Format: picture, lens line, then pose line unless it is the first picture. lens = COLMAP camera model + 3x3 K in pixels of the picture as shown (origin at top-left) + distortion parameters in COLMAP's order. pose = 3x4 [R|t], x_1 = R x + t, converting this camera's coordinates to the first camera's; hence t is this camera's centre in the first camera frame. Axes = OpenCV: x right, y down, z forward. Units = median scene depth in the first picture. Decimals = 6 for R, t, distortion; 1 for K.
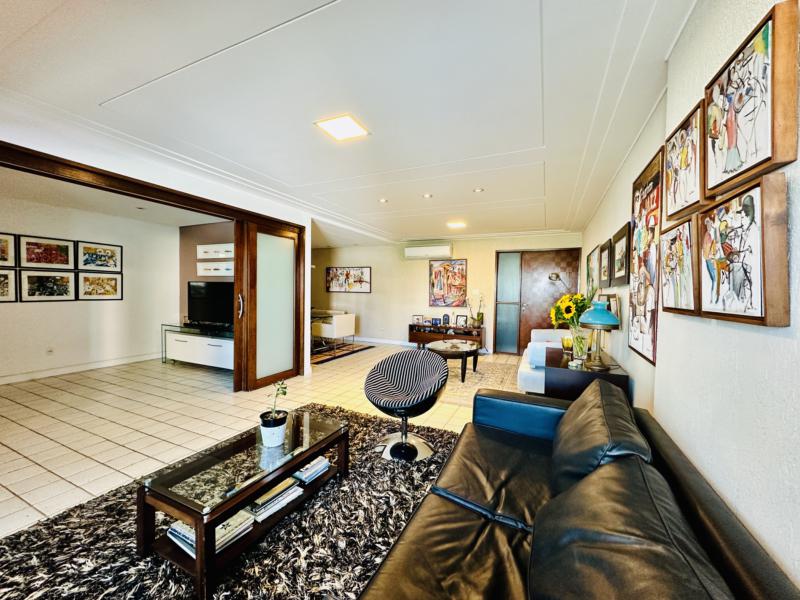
lens RADIAL K [[319.9, 0, 398.4], [0, 319.9, 300.4], [0, 0, 1]] dist [0.001807, -0.000409]
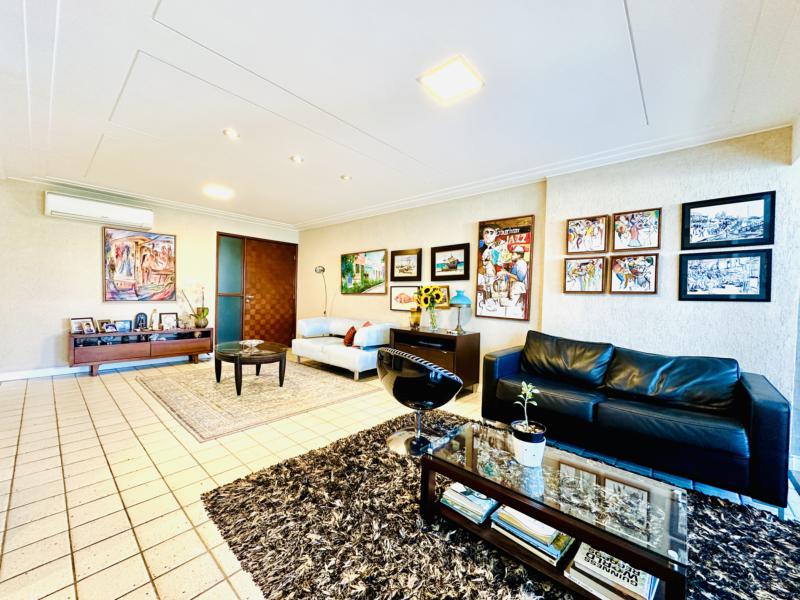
lens RADIAL K [[319.9, 0, 398.4], [0, 319.9, 300.4], [0, 0, 1]] dist [0.001807, -0.000409]
pose [[0.285776, -0.025985, 0.957944, -0.661966], [0.006716, 0.999662, 0.025113, 0.008136], [-0.958273, -0.000743, 0.285854, 0.575131]]
